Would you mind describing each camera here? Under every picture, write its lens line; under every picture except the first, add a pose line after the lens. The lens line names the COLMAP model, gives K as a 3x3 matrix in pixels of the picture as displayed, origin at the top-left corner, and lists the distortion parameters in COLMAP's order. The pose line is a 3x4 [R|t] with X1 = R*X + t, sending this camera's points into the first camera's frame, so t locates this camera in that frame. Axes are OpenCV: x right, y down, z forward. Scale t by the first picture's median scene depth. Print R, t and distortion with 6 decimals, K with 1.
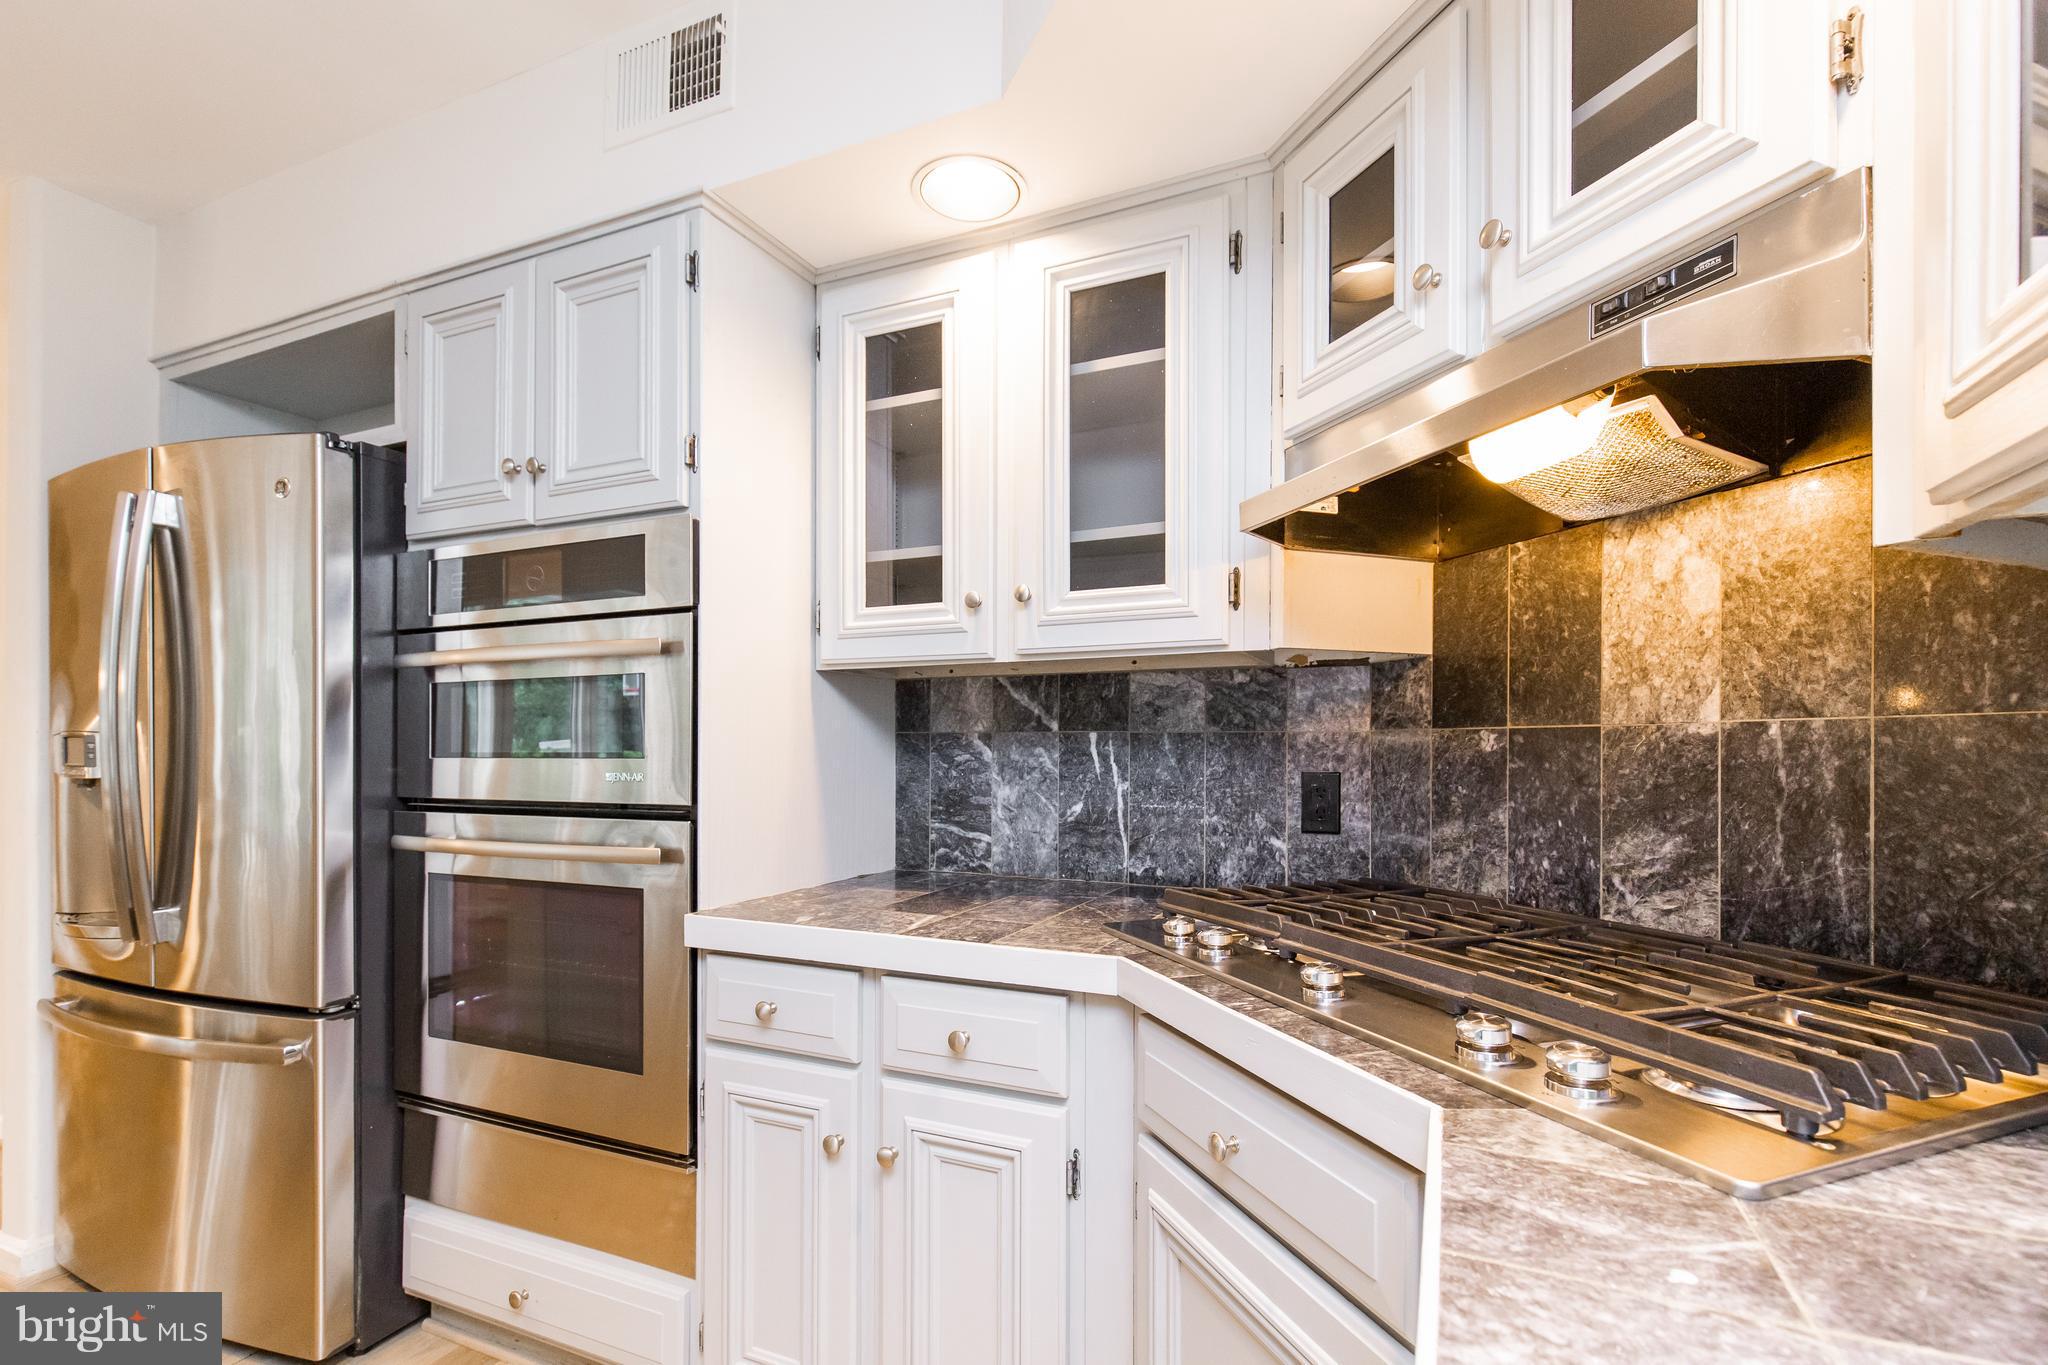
lens RADIAL K [[949.0, 0, 1027.4], [0, 949.0, 746.5], [0, 0, 1]] dist [-0.000143, -0.000032]
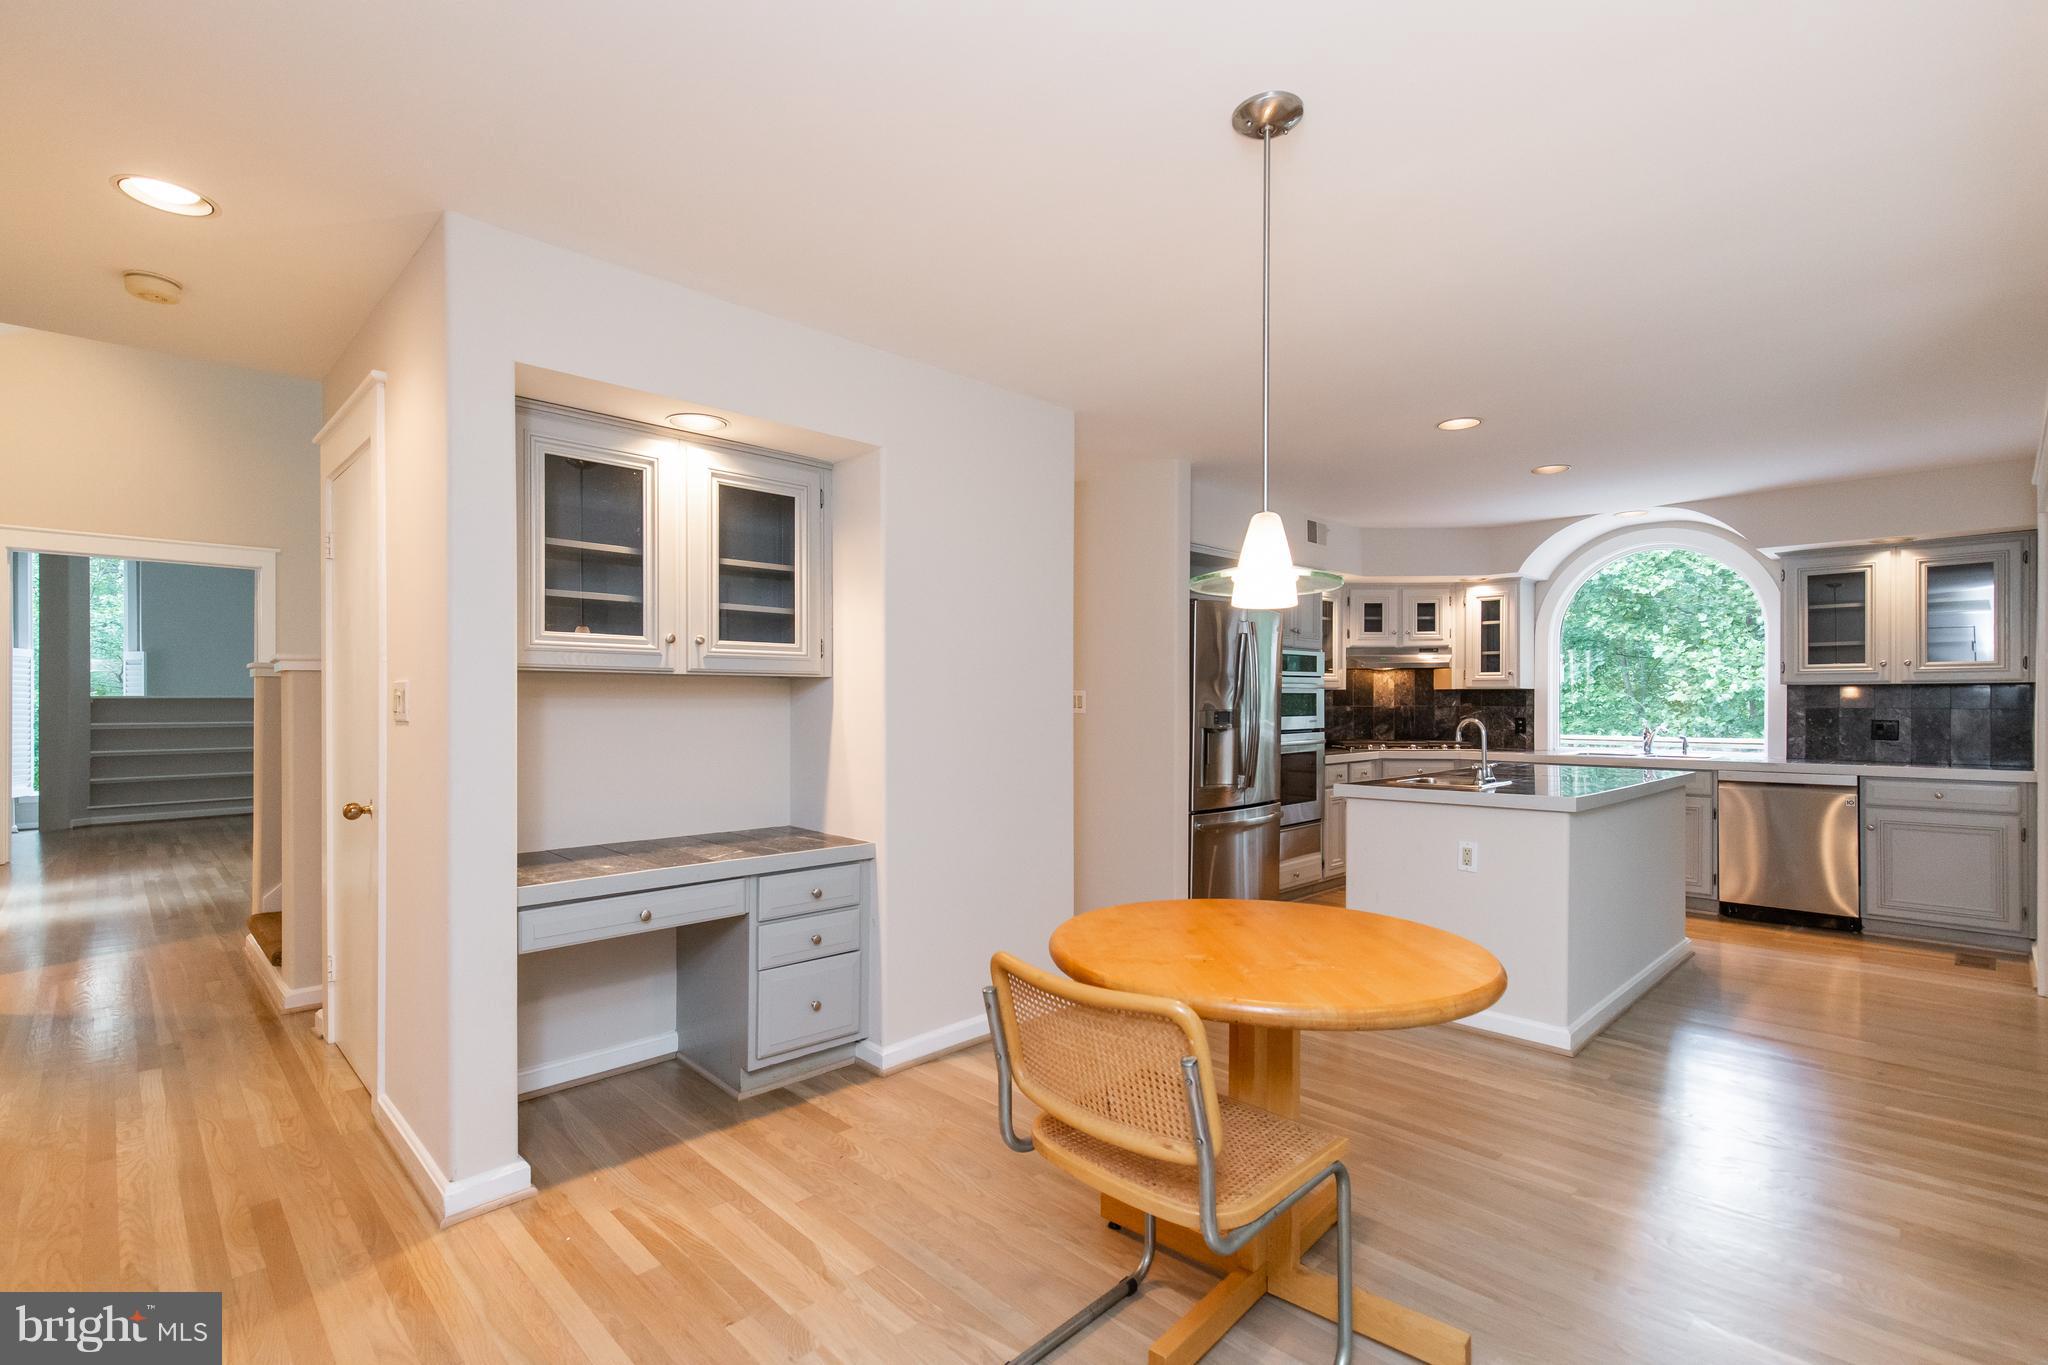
lens RADIAL K [[934.4, 0, 1026.0], [0, 934.4, 692.1], [0, 0, 1]] dist [0.001082, -0.000140]
pose [[0.365700, 0.006026, 0.930713, -3.967176], [-0.000894, 0.999981, -0.006124, -0.052680], [-0.930732, 0.001407, 0.365698, 0.674508]]
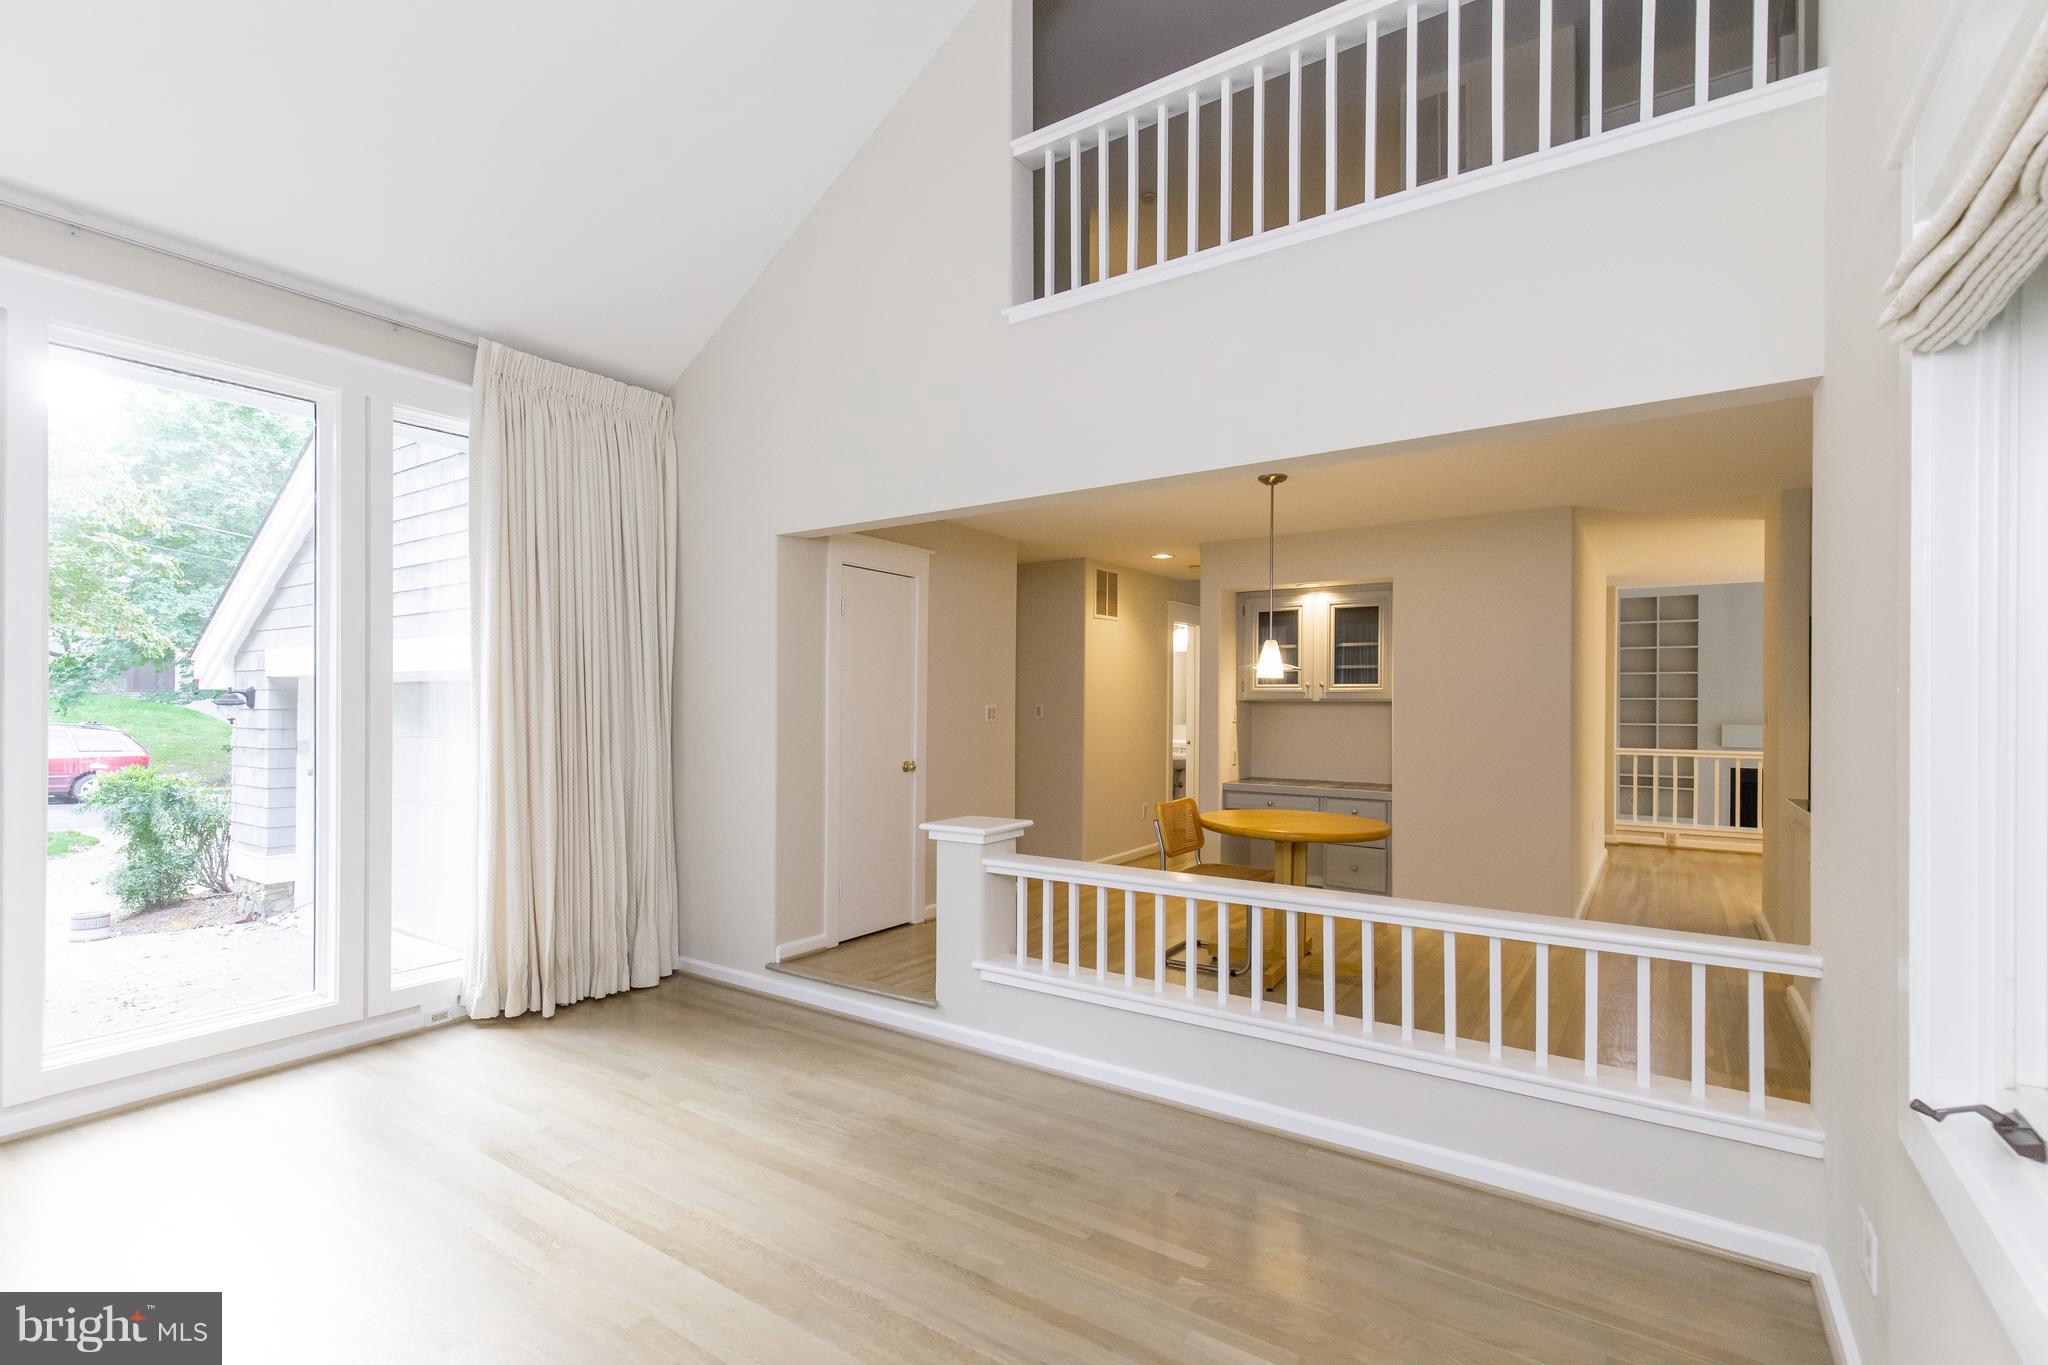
lens RADIAL K [[934.4, 0, 1026.0], [0, 934.4, 692.1], [0, 0, 1]] dist [0.001082, -0.000140]
pose [[0.985140, 0.002912, -0.171728, -3.089617], [-0.004373, 0.999957, -0.008132, -0.094982], [0.171697, 0.008763, 0.985111, -1.957583]]
